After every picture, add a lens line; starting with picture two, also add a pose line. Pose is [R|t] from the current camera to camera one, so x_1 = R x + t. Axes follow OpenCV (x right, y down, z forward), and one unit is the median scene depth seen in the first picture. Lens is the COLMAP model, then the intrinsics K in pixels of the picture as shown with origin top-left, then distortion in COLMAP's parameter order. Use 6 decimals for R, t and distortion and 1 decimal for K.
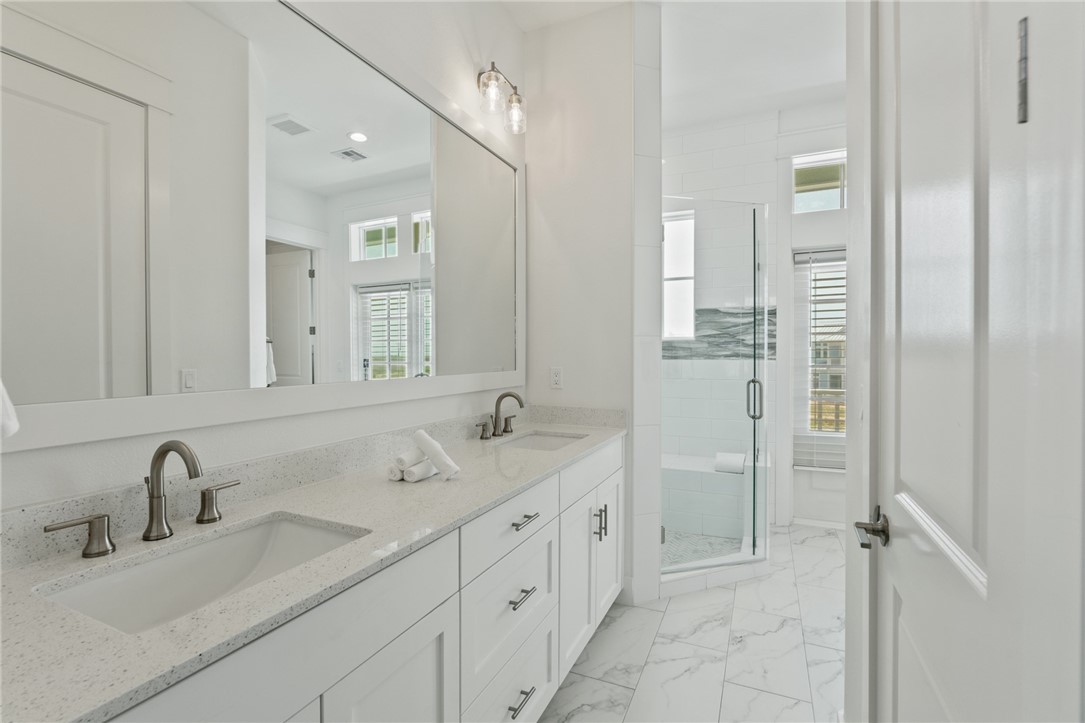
lens RADIAL K [[498.5, 0, 536.2], [0, 498.5, 360.6], [0, 0, 1]] dist [-0.010244, 0.002666]
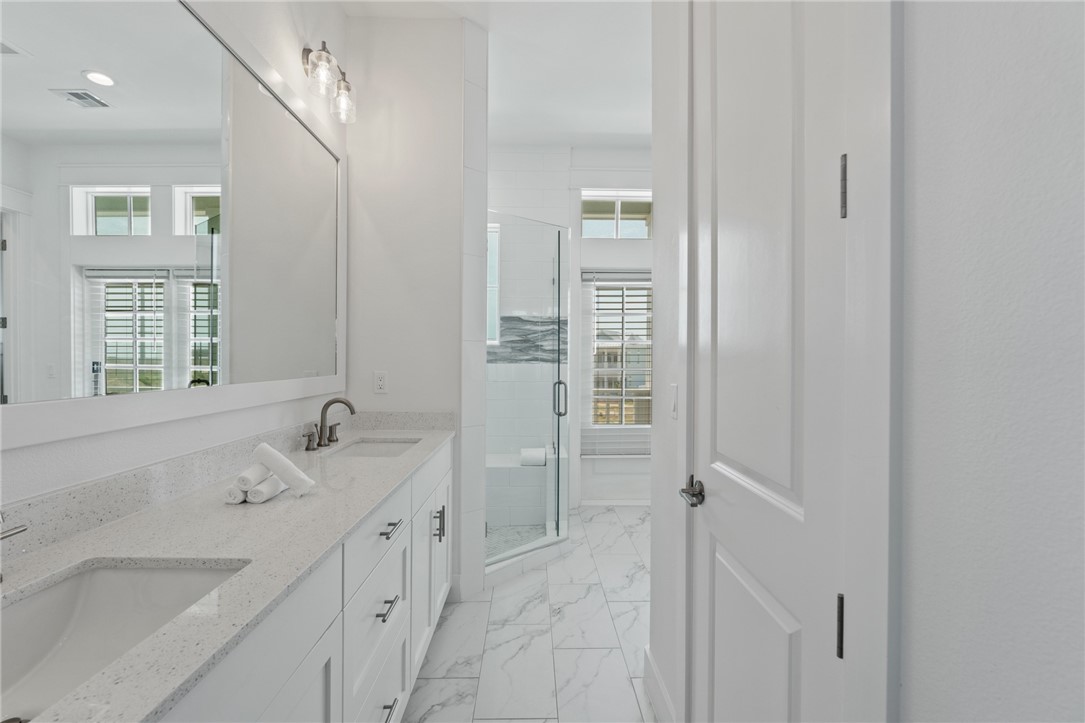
lens RADIAL K [[498.5, 0, 541.2], [0, 498.5, 361.4], [0, 0, 1]] dist [-0.010244, 0.002666]
pose [[0.898021, 0.002960, 0.439943, -0.116523], [-0.000605, 0.999985, -0.005494, -0.000740], [-0.439953, 0.004668, 0.898009, -0.003908]]
